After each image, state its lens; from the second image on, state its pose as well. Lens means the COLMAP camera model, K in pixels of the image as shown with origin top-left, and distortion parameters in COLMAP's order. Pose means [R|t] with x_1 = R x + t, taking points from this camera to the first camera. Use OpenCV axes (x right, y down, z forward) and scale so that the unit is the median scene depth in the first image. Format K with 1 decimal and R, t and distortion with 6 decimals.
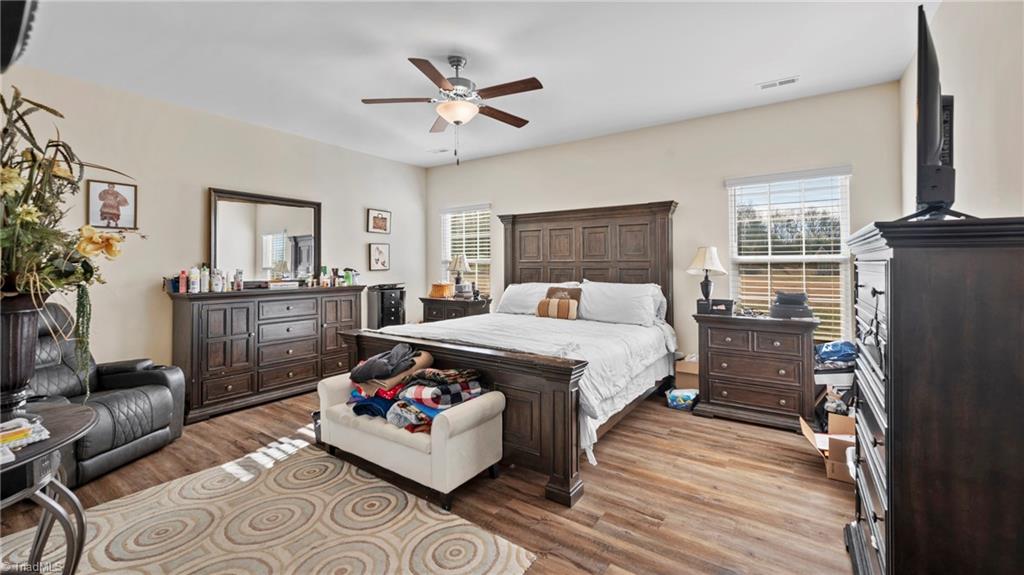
lens RADIAL K [[415.6, 0, 513.3], [0, 415.6, 261.1], [0, 0, 1]] dist [0.001804, 0.000176]
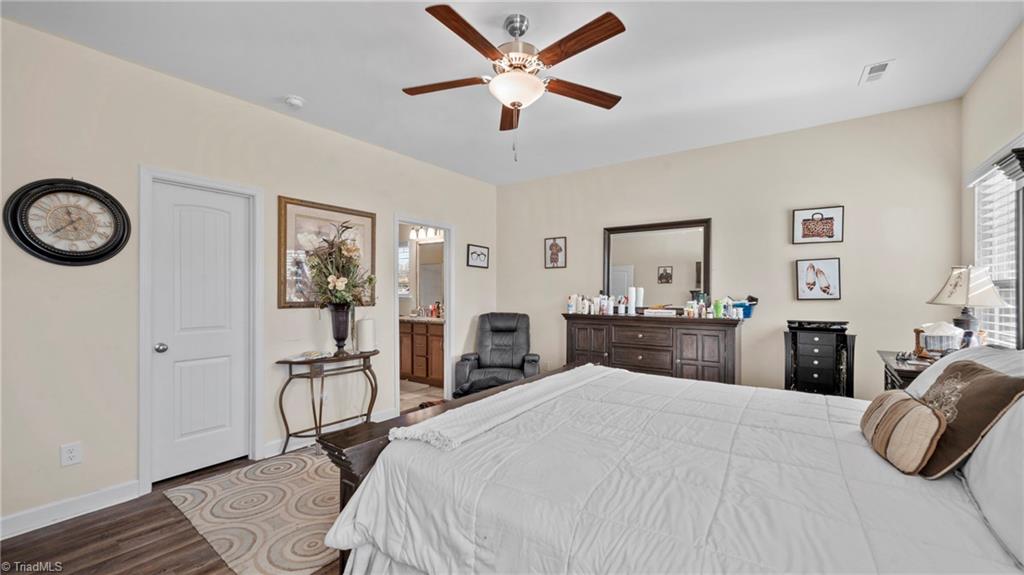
lens RADIAL K [[411.2, 0, 514.5], [0, 411.2, 275.2], [0, 0, 1]] dist [0.001474, 0.000132]
pose [[-0.007175, -0.041320, -0.999120, 0.403643], [0.011597, 0.999075, -0.041402, 0.006155], [0.999907, -0.011884, -0.006689, 0.650558]]
